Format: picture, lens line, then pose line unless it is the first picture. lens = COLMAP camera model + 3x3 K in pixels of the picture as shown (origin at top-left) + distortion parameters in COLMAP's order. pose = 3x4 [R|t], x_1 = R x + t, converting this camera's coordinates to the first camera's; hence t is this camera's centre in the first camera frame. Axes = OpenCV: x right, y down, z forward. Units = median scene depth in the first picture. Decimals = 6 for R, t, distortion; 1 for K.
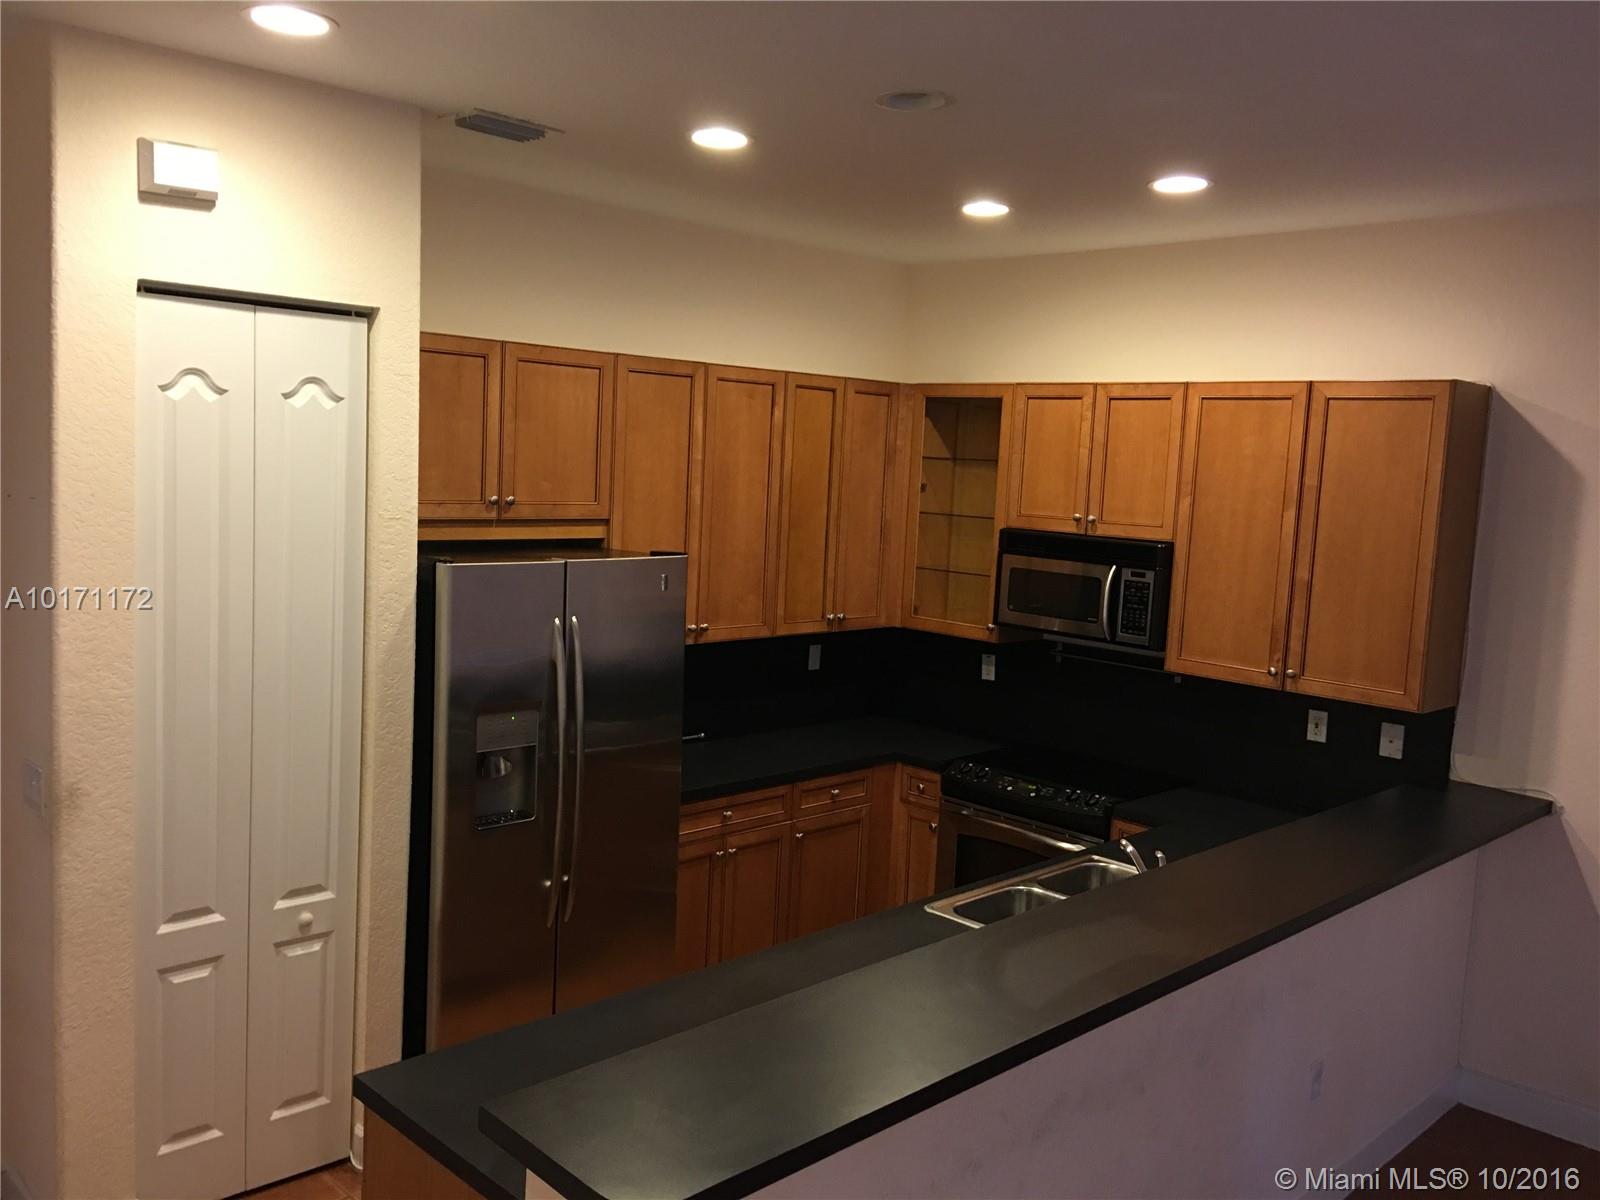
lens RADIAL K [[1344.6, 0, 802.3], [0, 1344.6, 600.1], [0, 0, 1]] dist [0.078853, -0.072087]
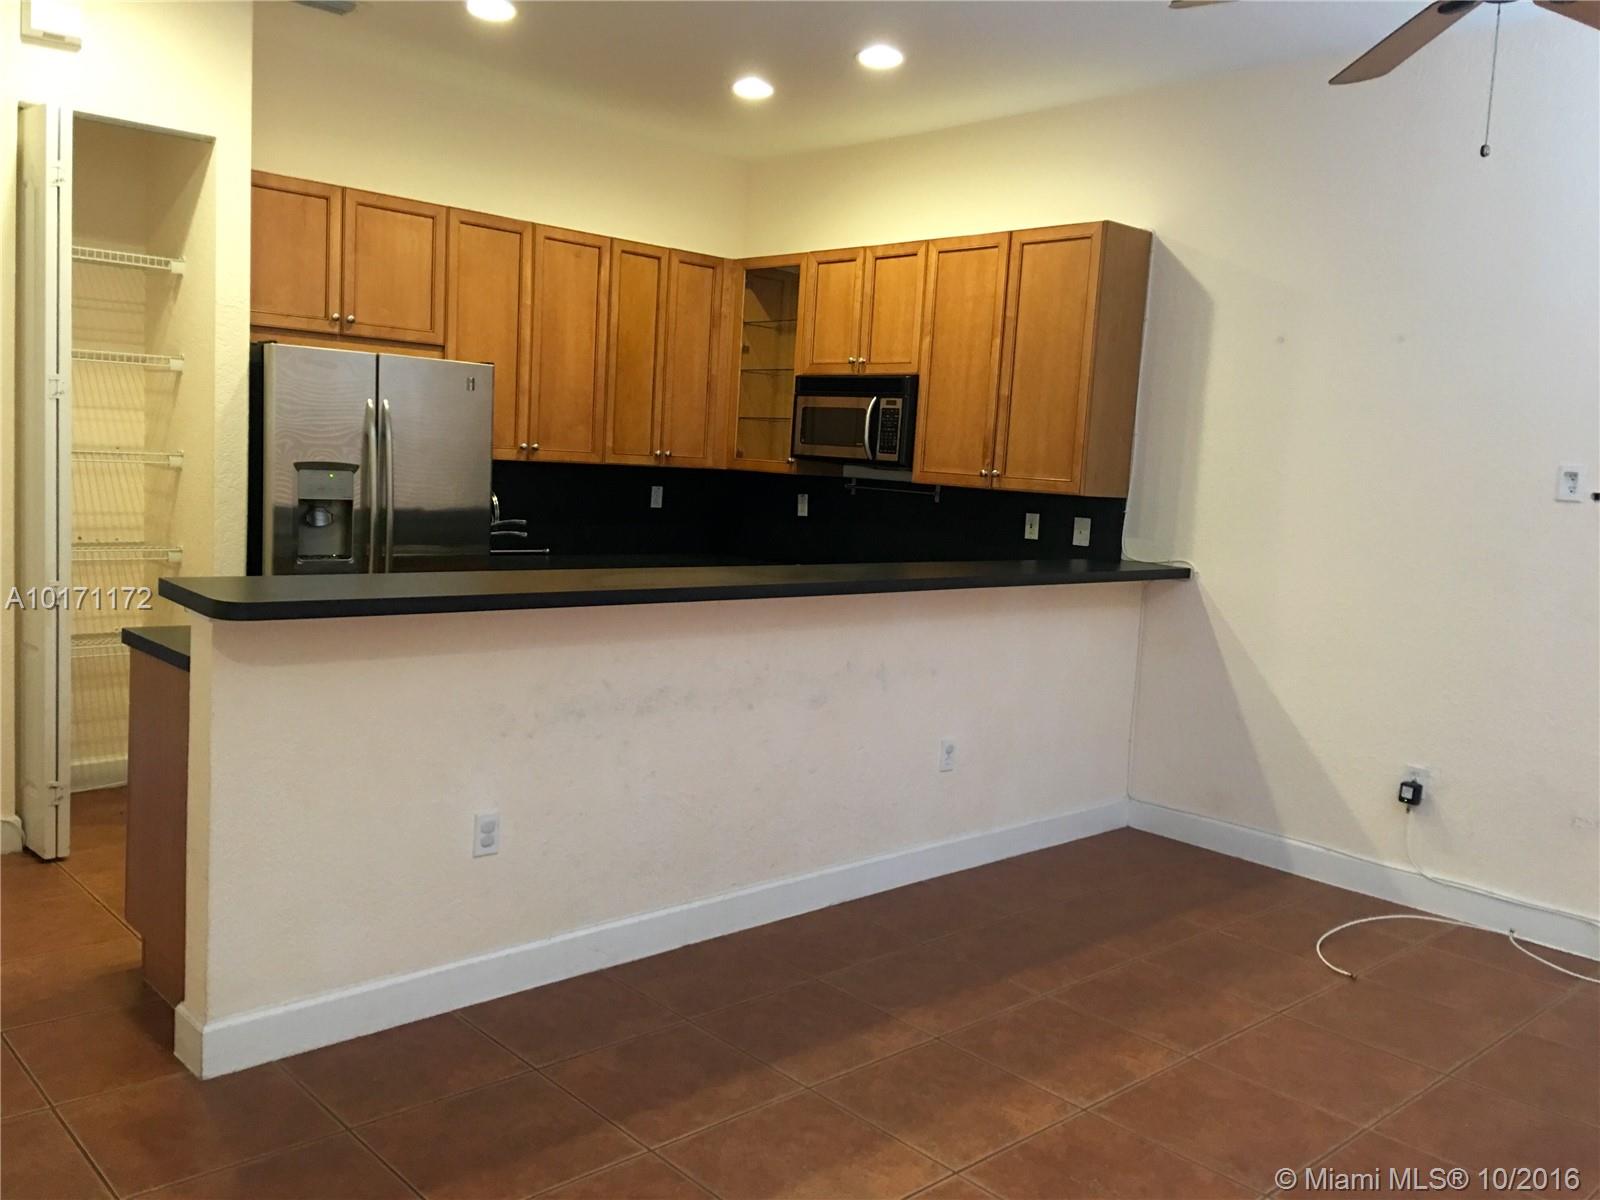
lens RADIAL K [[1344.6, 0, 808.0], [0, 1344.6, 593.0], [0, 0, 1]] dist [0.078853, -0.072087]
pose [[0.999424, 0.011121, -0.032075, 0.215997], [-0.011367, 0.999907, -0.007477, 0.160735], [0.031989, 0.007837, 0.999457, -0.198152]]
